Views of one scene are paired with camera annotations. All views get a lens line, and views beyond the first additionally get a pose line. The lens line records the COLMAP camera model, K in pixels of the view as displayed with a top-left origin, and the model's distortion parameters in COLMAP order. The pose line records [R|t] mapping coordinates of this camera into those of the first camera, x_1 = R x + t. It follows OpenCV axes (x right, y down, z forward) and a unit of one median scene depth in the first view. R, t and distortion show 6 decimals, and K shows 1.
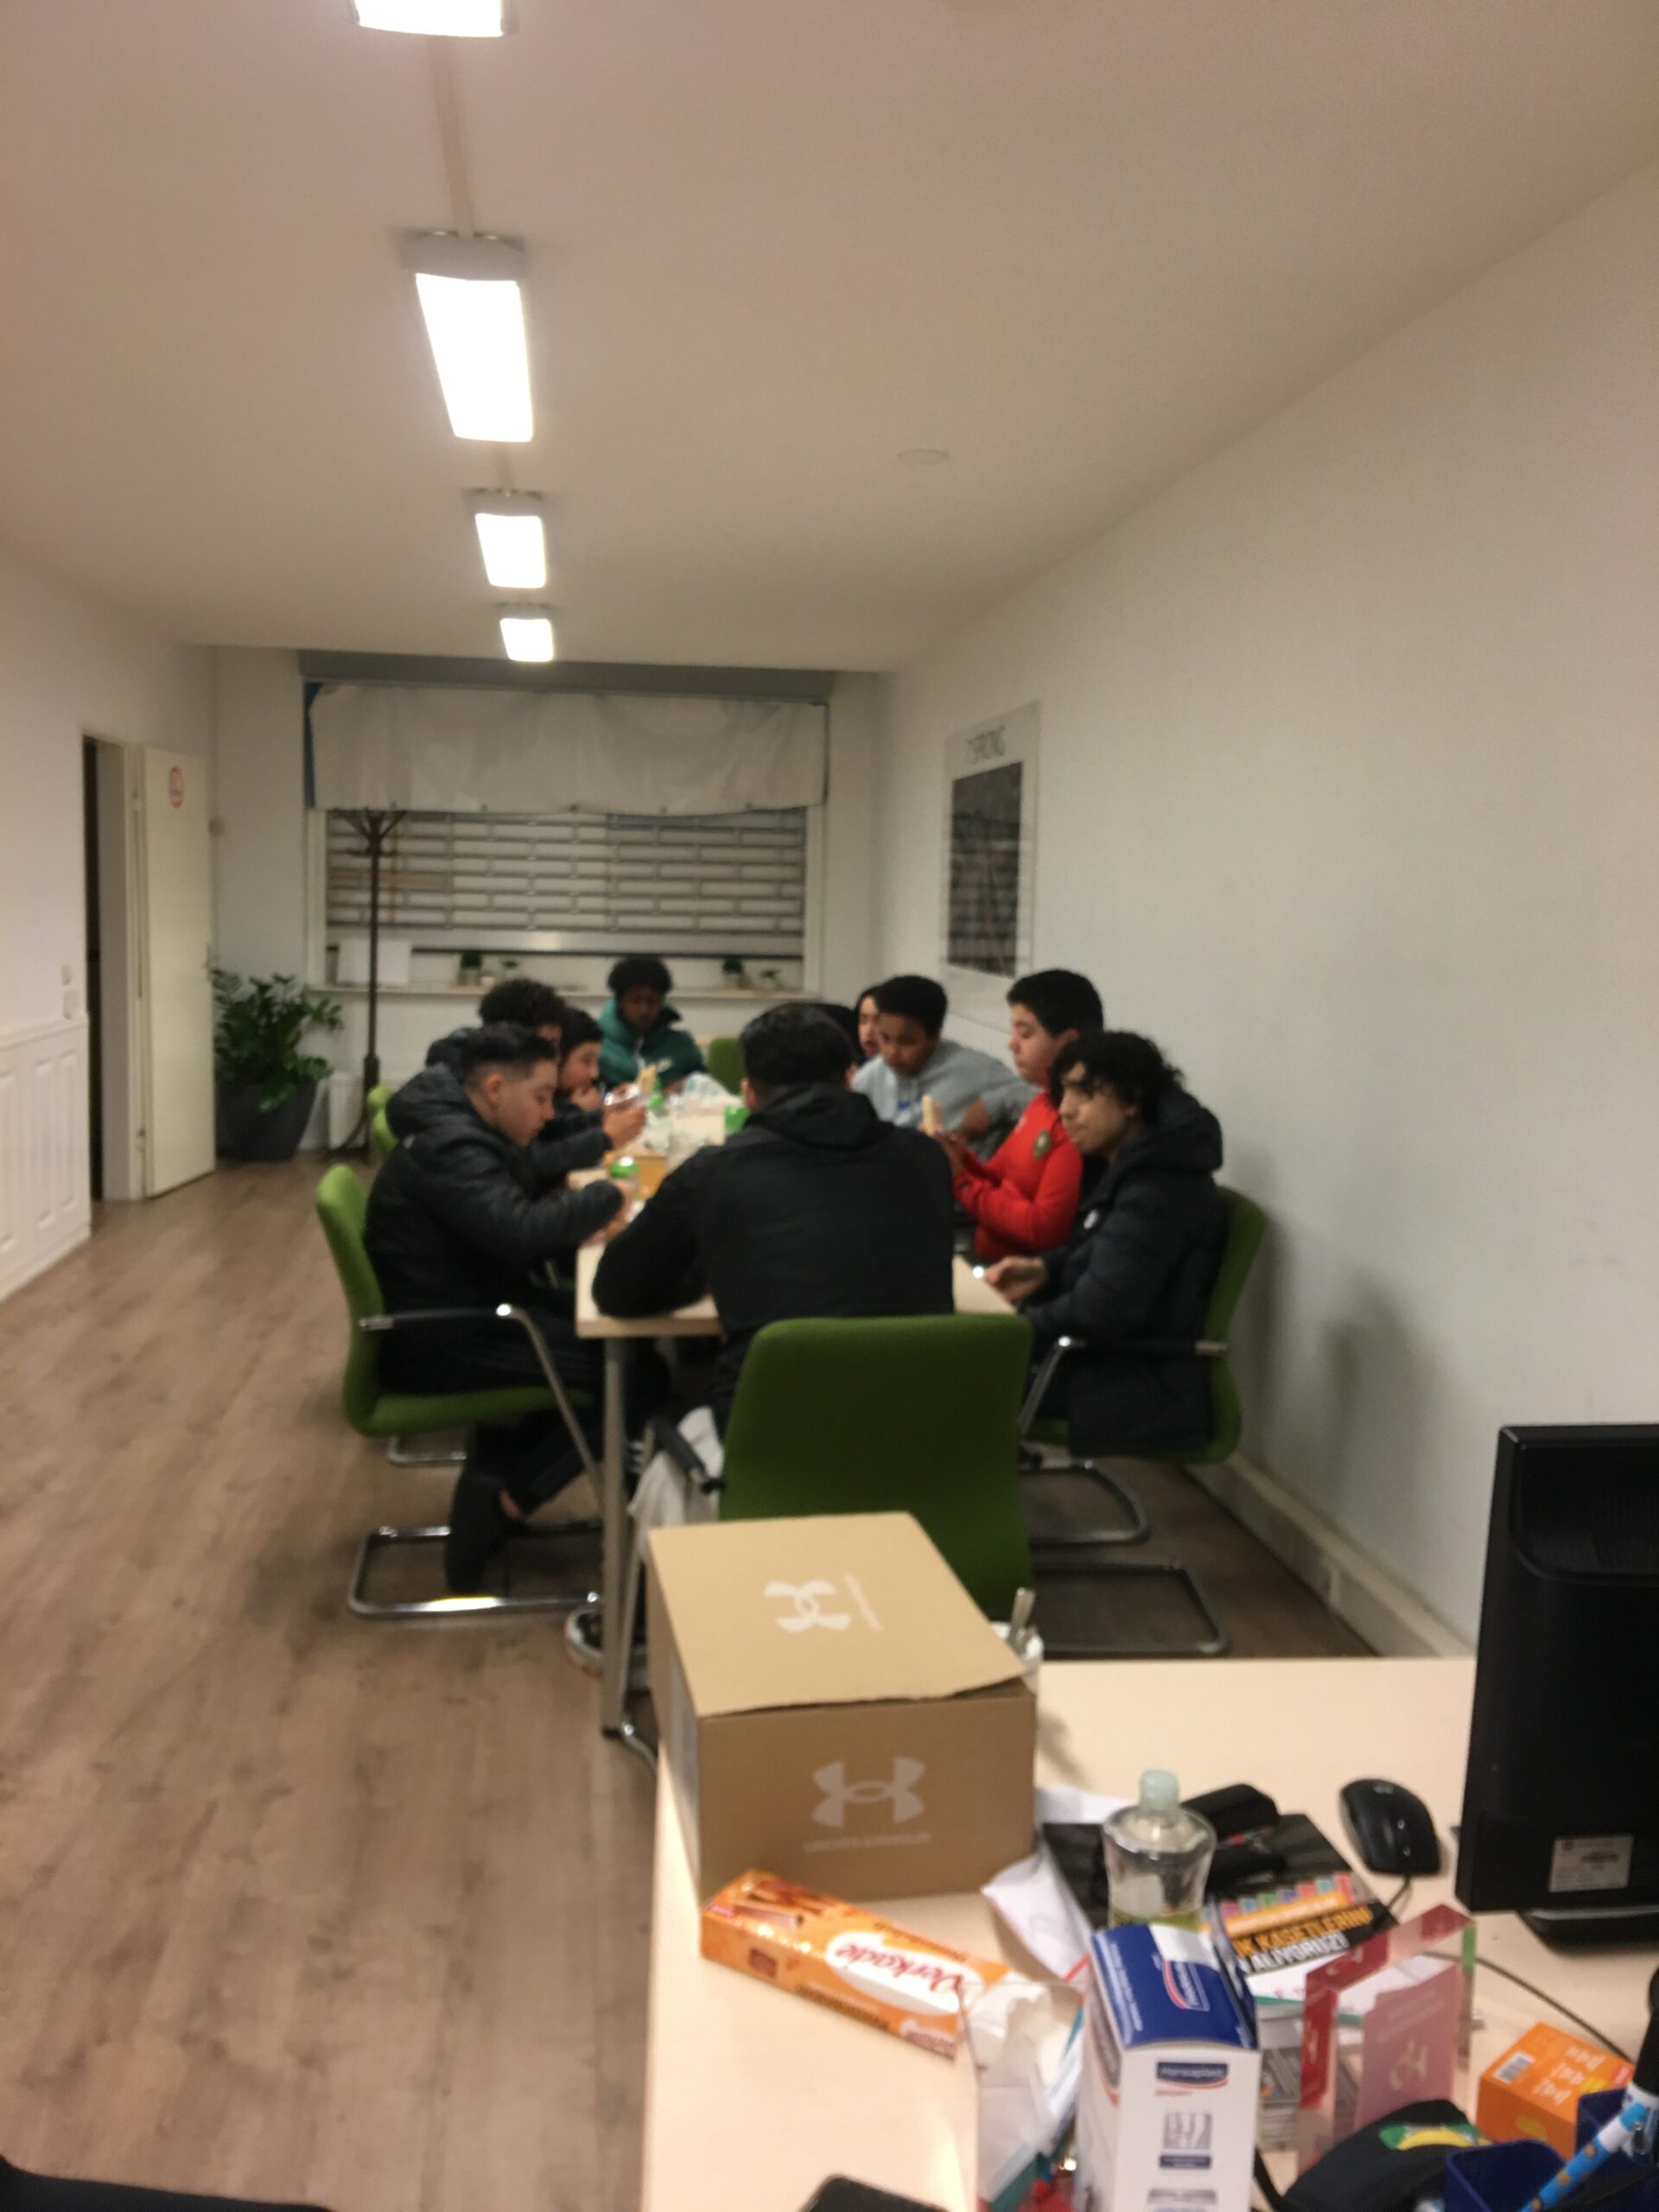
lens RADIAL K [[1869.3, 0, 829.5], [0, 1869.3, 1106.0], [0, 0, 1]] dist [0.002713, -0.000089]
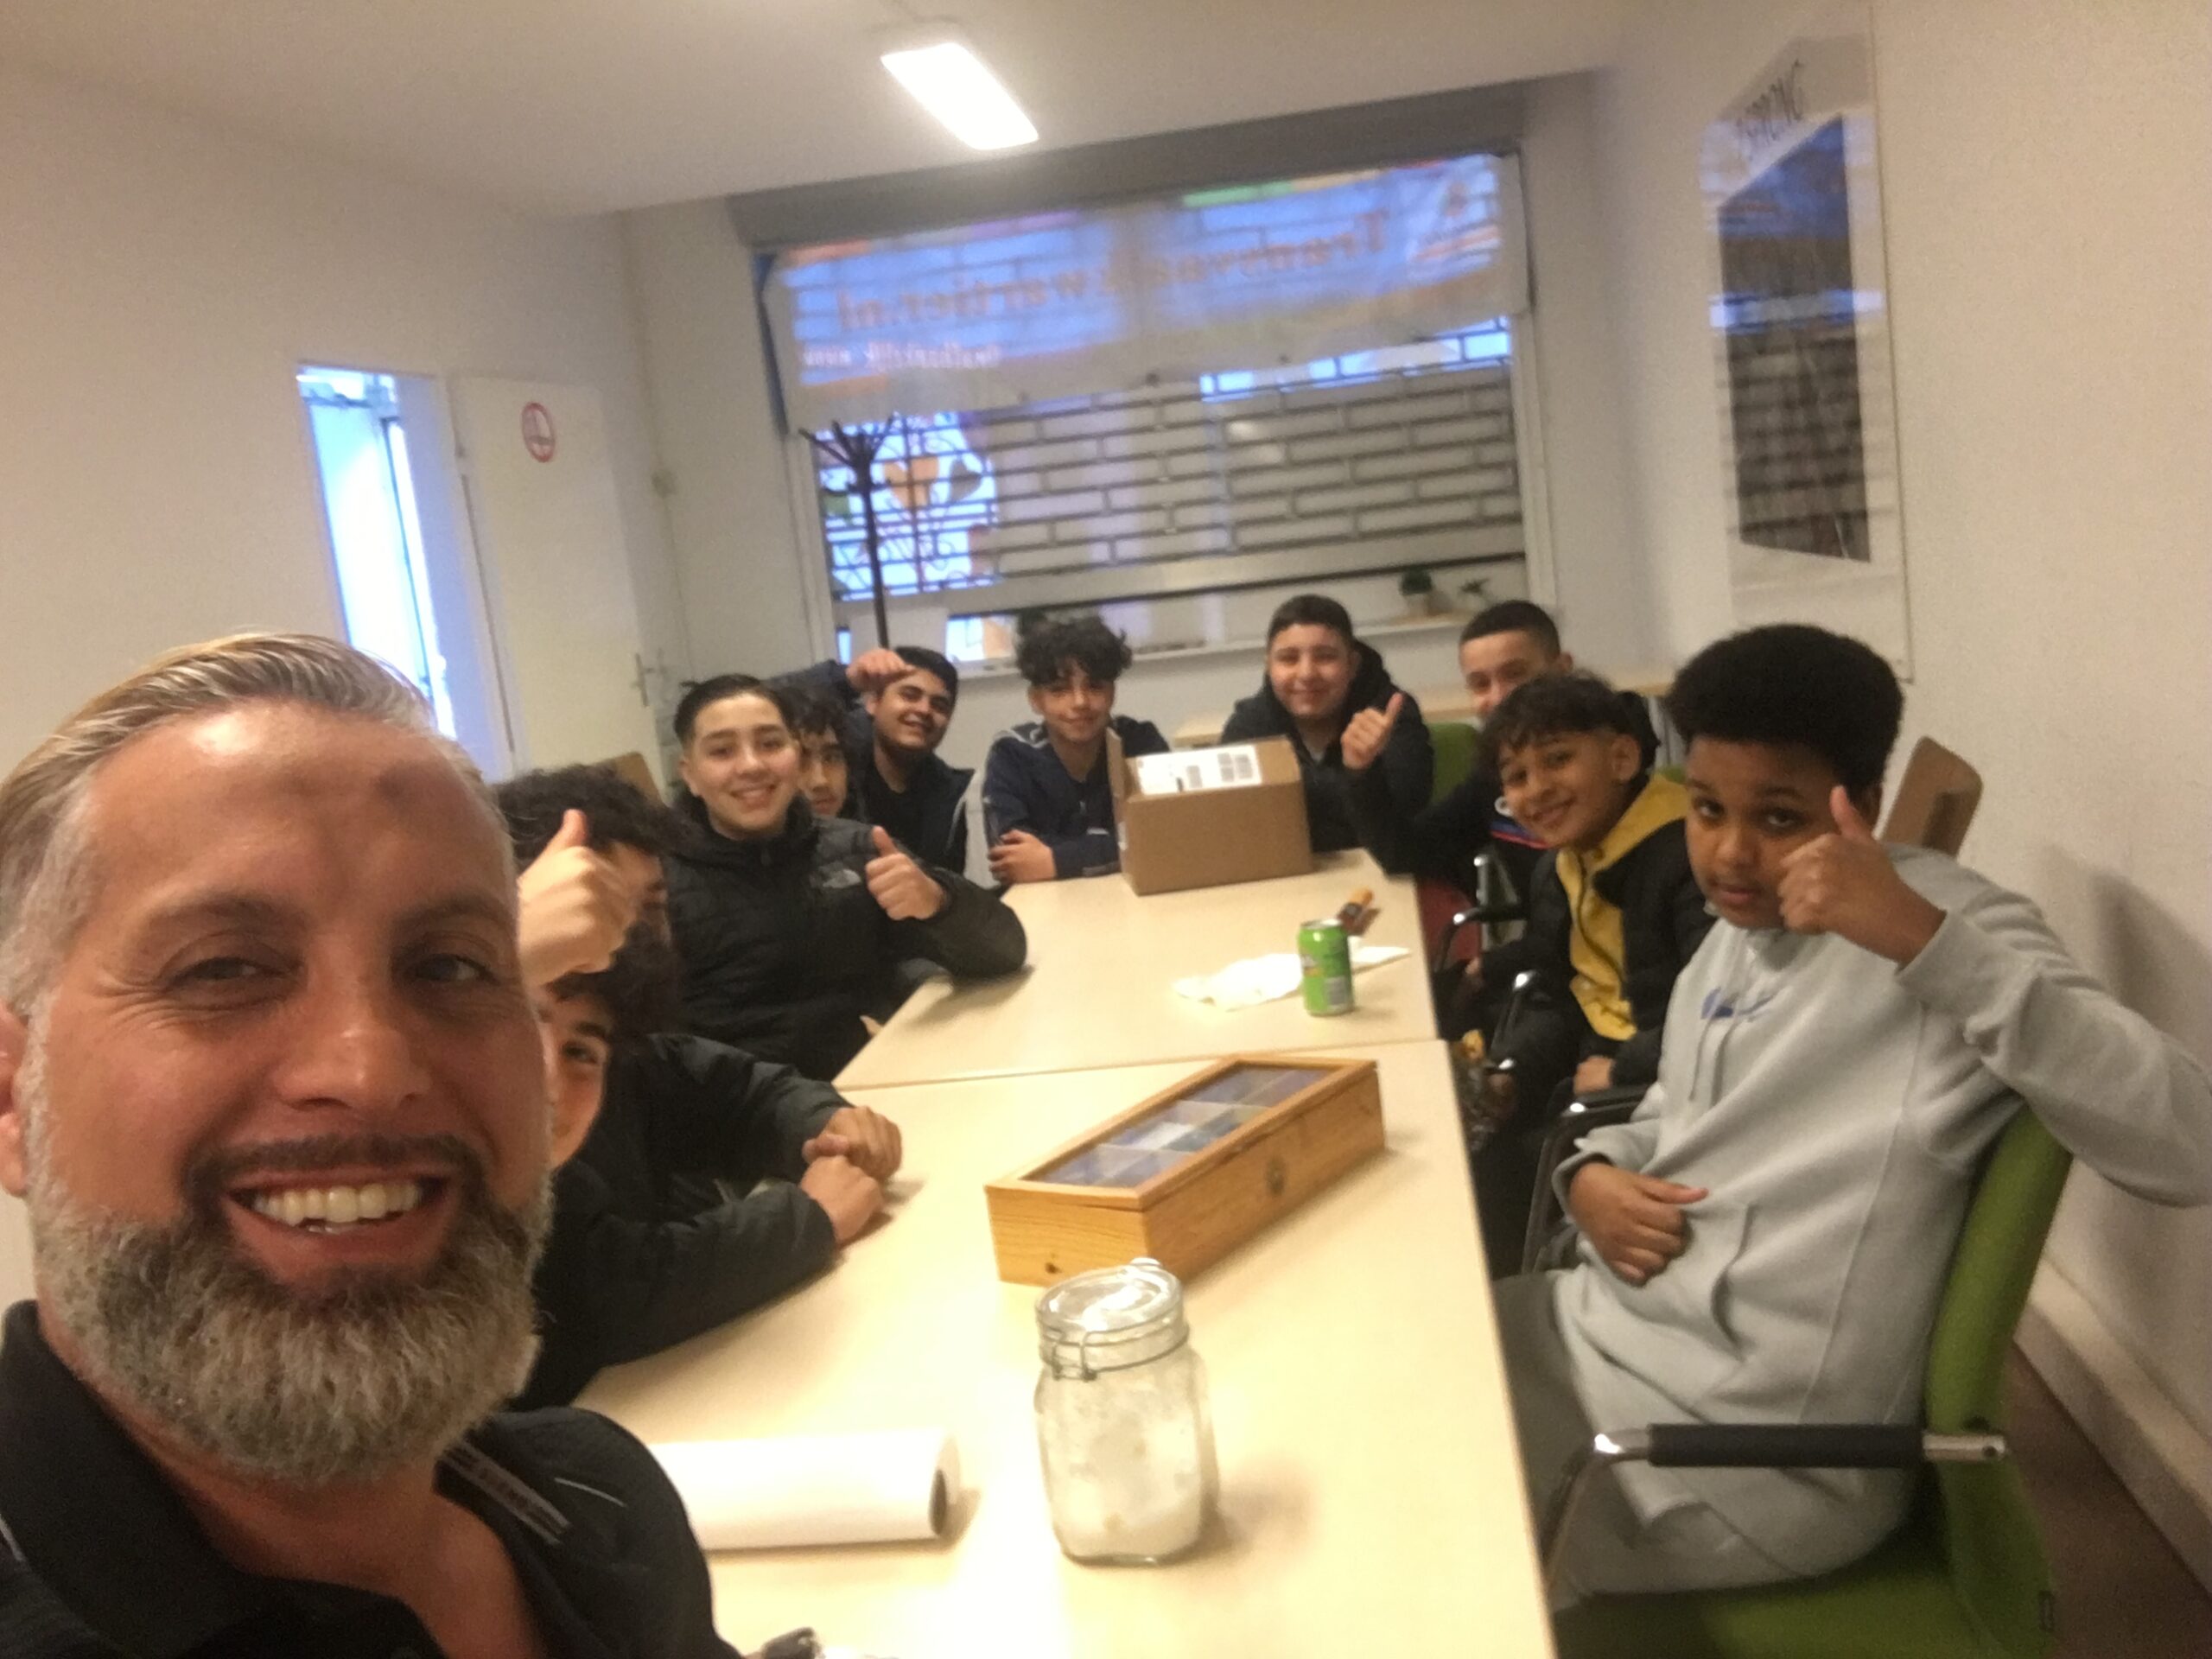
lens RADIAL K [[2122.1, 0, 1107.4], [0, 2122.1, 948.2], [0, 0, 1]] dist [-0.013992, -0.005705]
pose [[0.962367, -0.086591, -0.257587, 0.025423], [0.110955, 0.990471, 0.081581, -0.020567], [0.248068, -0.107091, 0.962805, 0.241914]]
